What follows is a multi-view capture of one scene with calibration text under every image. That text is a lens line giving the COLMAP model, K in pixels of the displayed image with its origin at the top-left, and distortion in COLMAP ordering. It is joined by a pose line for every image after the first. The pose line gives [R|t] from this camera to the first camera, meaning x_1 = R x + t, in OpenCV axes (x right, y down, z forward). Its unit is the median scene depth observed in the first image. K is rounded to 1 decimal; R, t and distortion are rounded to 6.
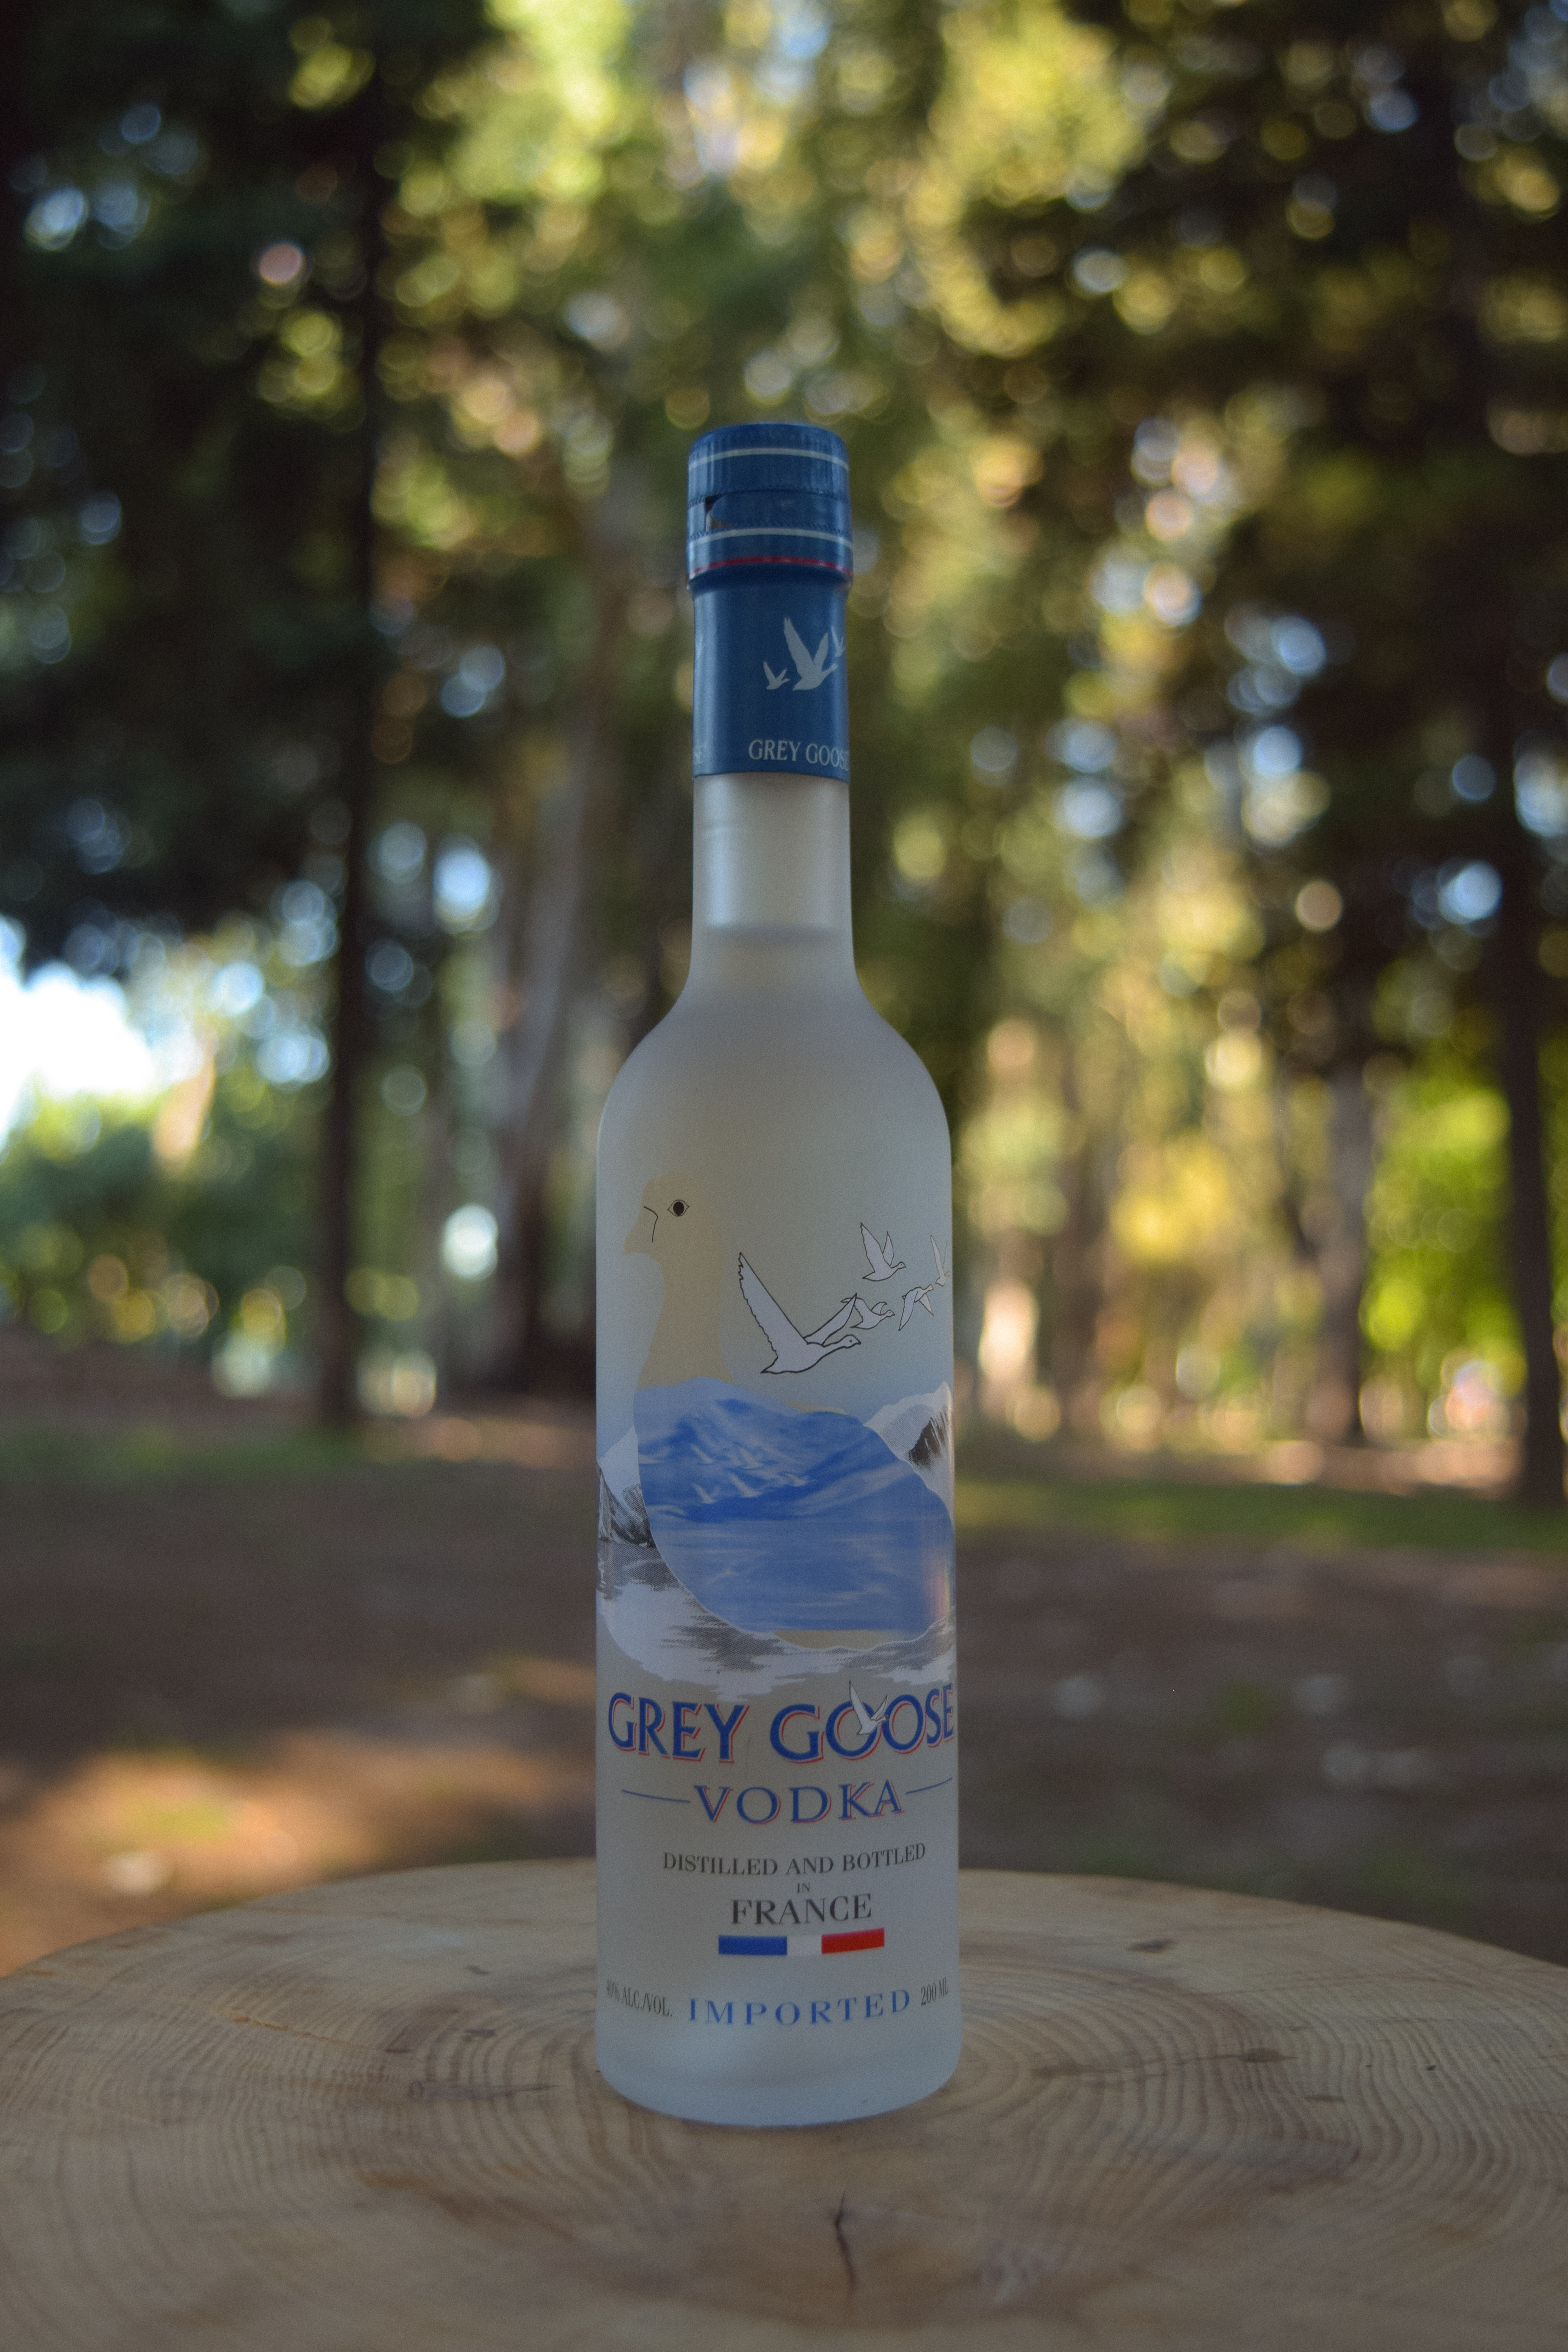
lens RADIAL K [[2984.5, 0, 779.2], [0, 2984.5, 1174.4], [0, 0, 1]] dist [-0.006958, 0.000000]
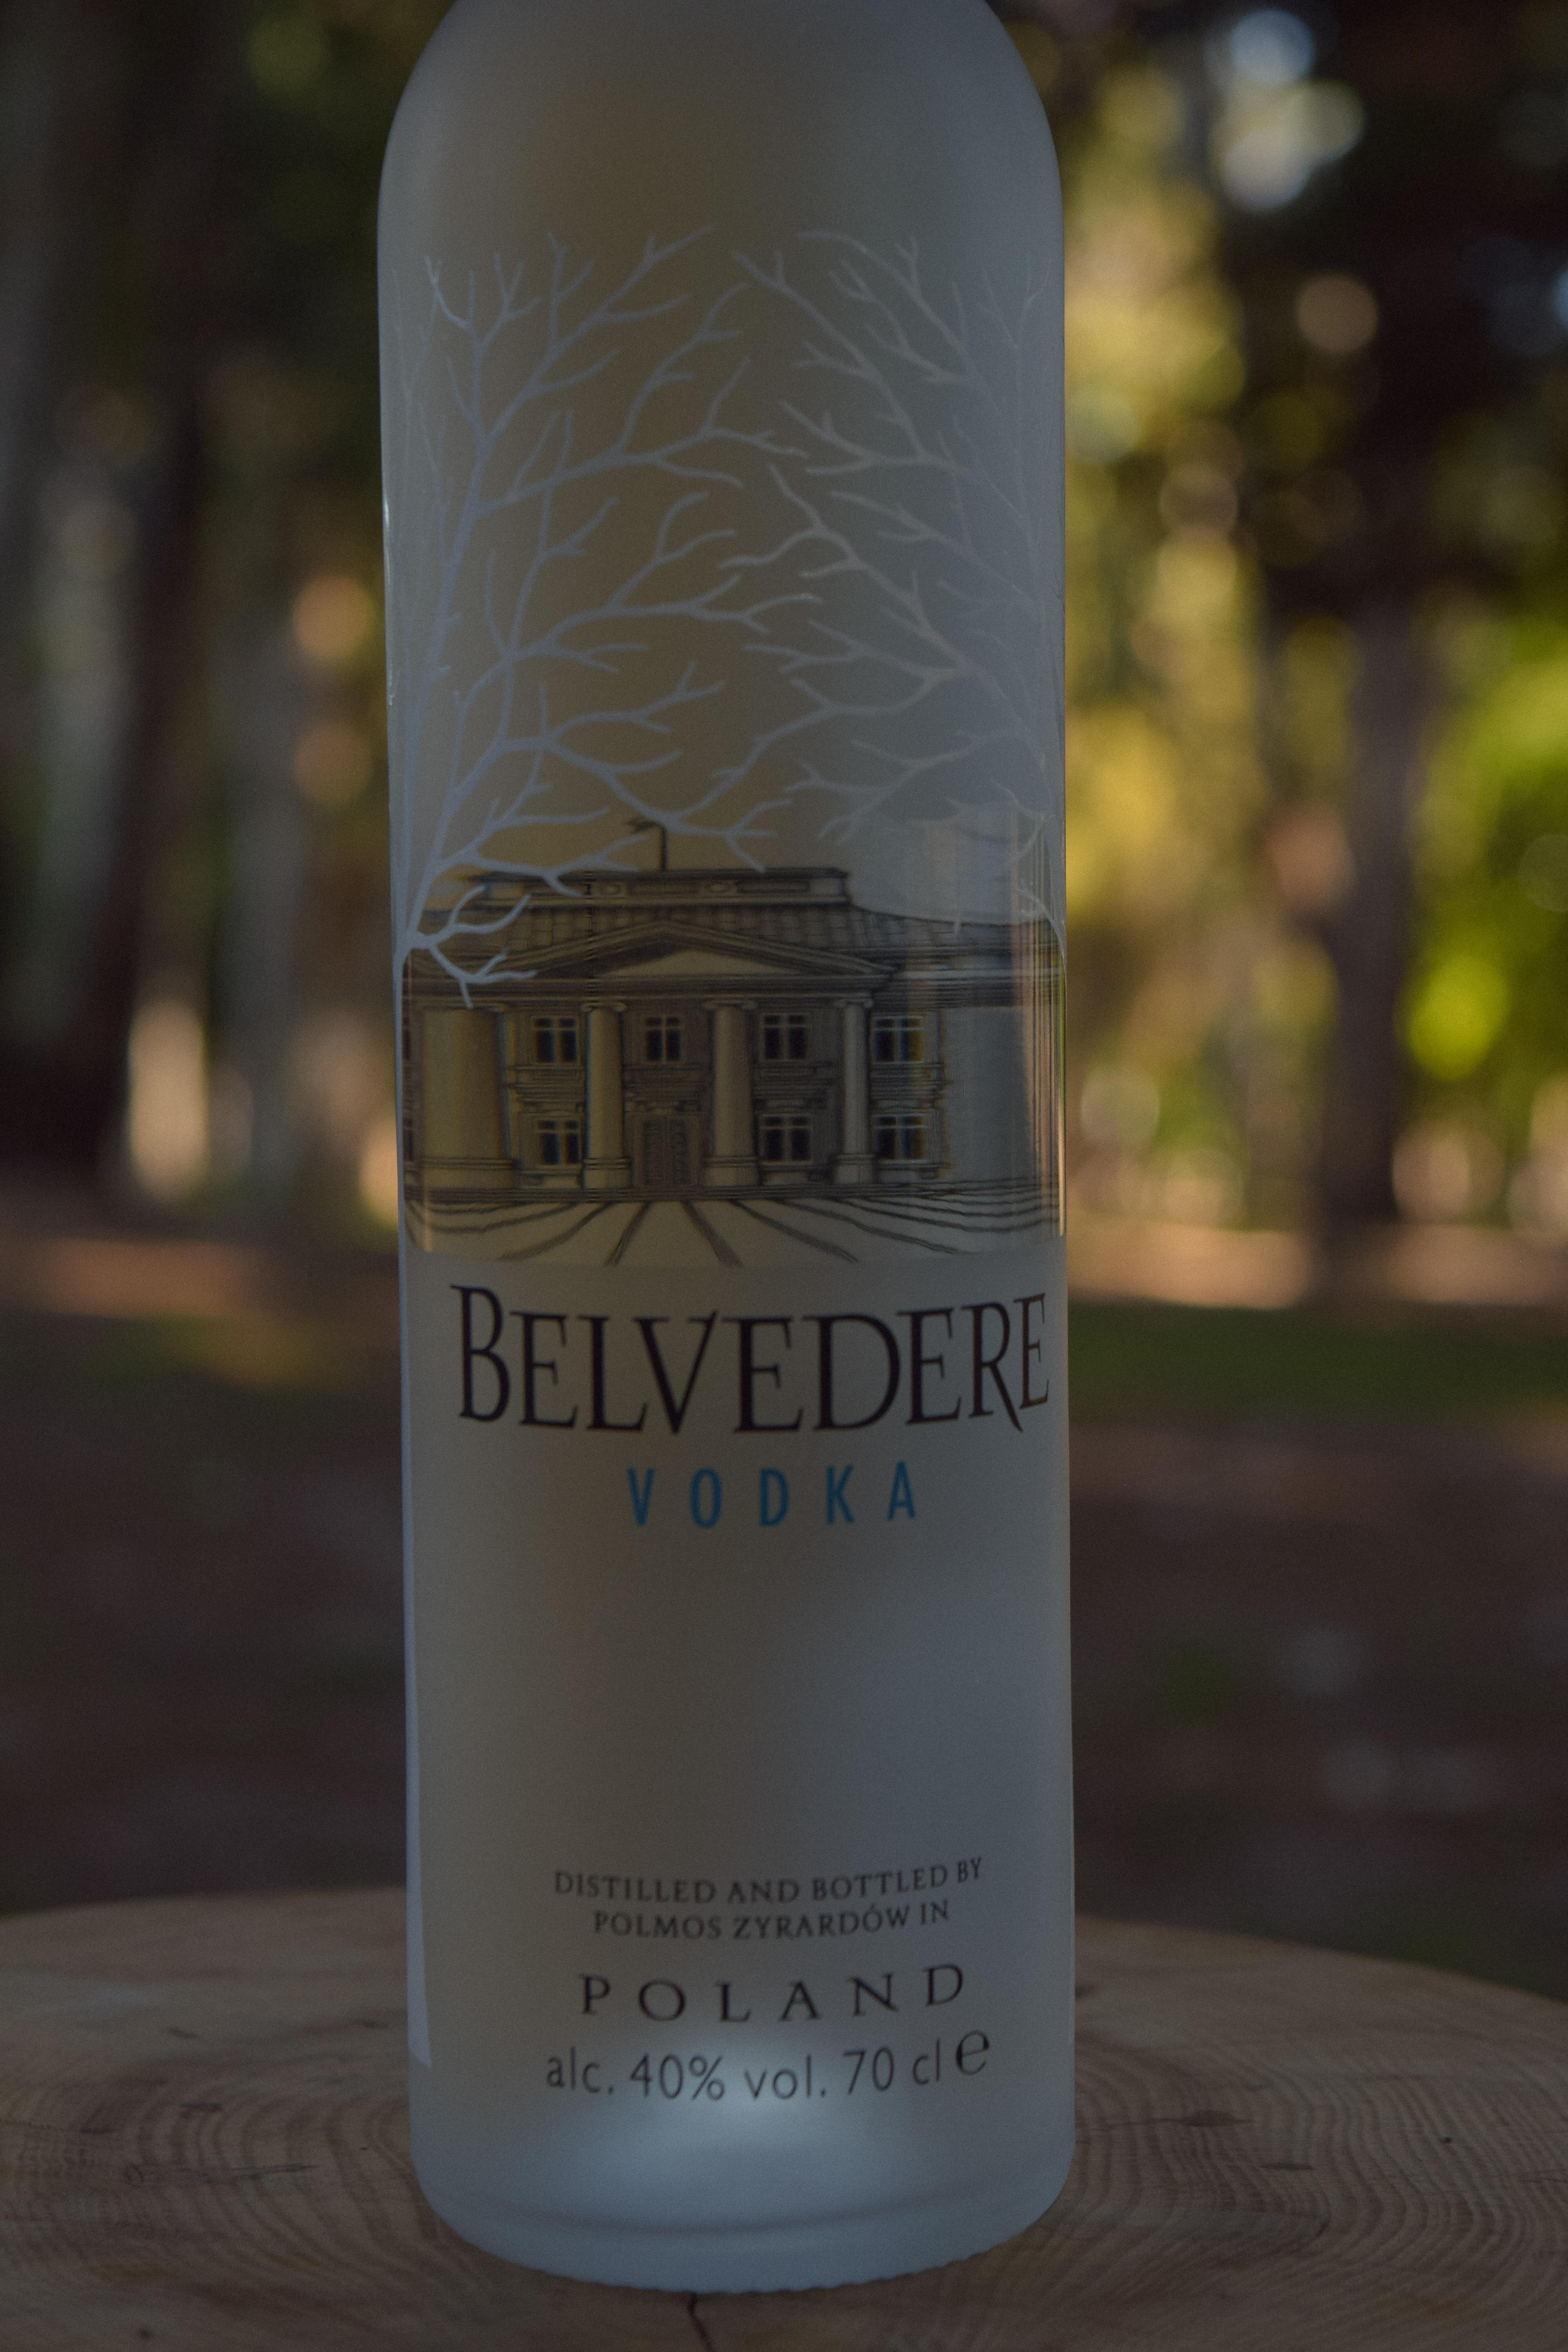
lens RADIAL K [[5227.4, 0, 782.1], [0, 5227.4, 1179.5], [0, 0, 1]] dist [0.264839, 0.000000]
pose [[0.997231, -0.000366, 0.074361, -0.054086], [-0.005595, 0.996784, 0.079943, -0.061986], [-0.074151, -0.080138, 0.994022, -0.356949]]
